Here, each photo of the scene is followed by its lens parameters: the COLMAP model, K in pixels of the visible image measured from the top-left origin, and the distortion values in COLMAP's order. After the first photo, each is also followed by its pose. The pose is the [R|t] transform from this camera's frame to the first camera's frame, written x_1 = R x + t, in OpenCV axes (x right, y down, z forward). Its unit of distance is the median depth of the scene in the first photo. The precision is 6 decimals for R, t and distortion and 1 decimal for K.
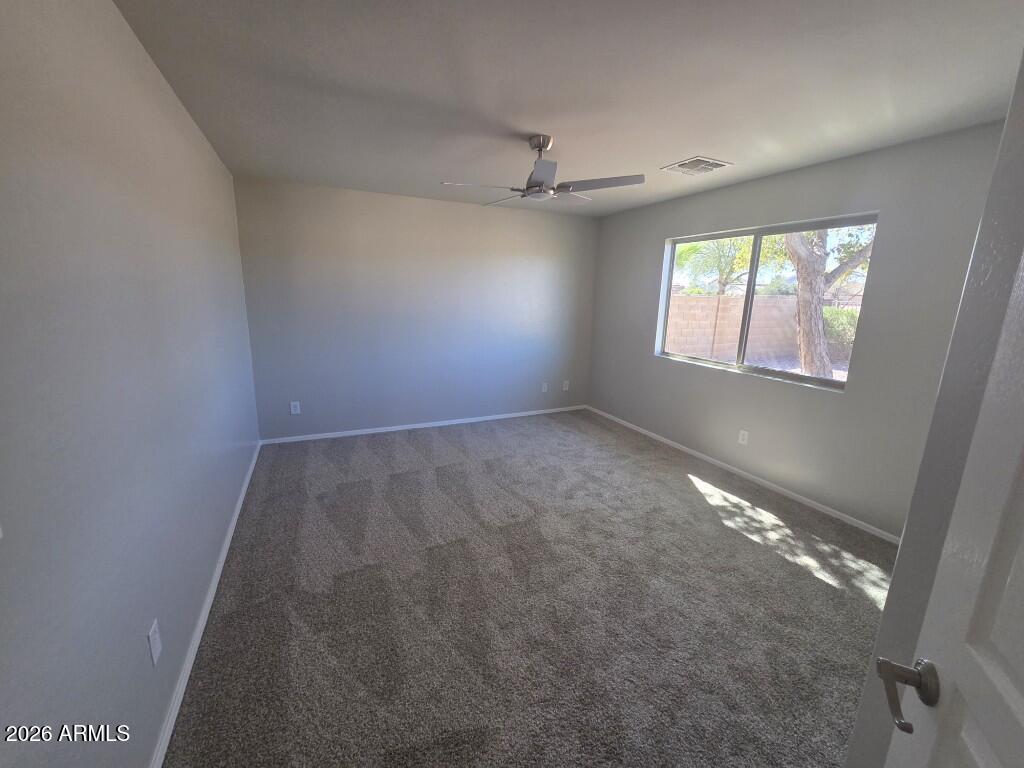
lens RADIAL K [[421.7, 0, 511.5], [0, 421.7, 382.6], [0, 0, 1]] dist [-0.002372, 0.000406]
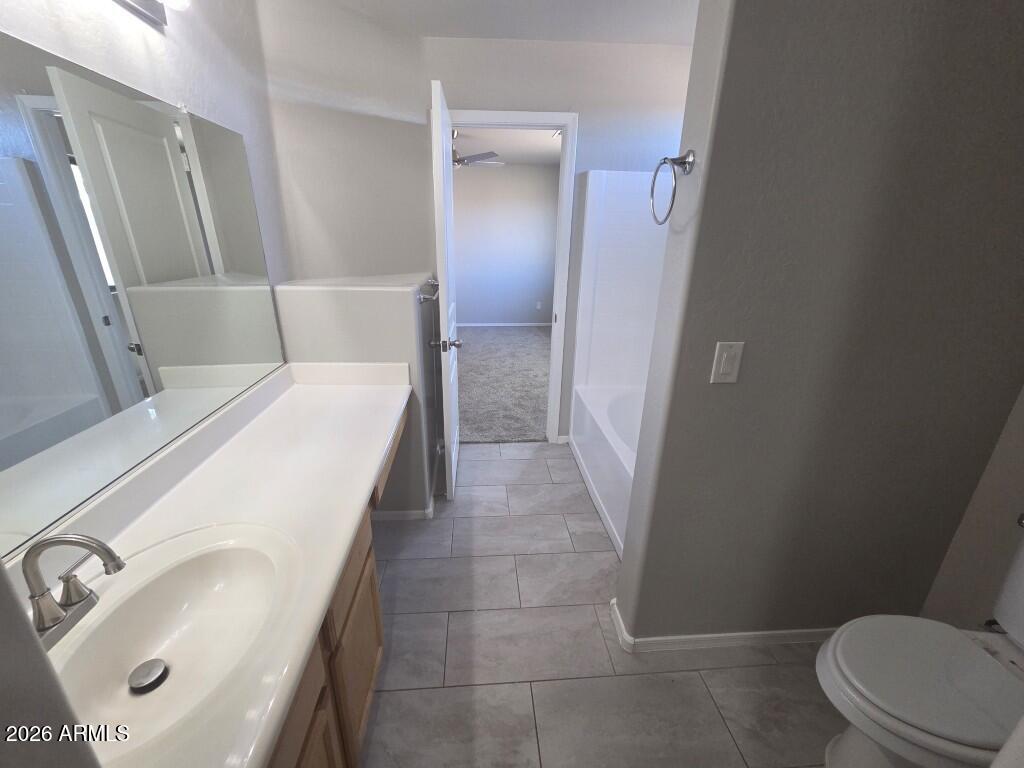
lens RADIAL K [[421.7, 0, 509.1], [0, 421.7, 387.2], [0, 0, 1]] dist [-0.002372, 0.000406]
pose [[0.936180, 0.107981, -0.334526, 0.792122], [-0.064607, 0.988294, 0.138204, 0.150712], [0.345533, -0.107771, 0.932197, -0.473643]]
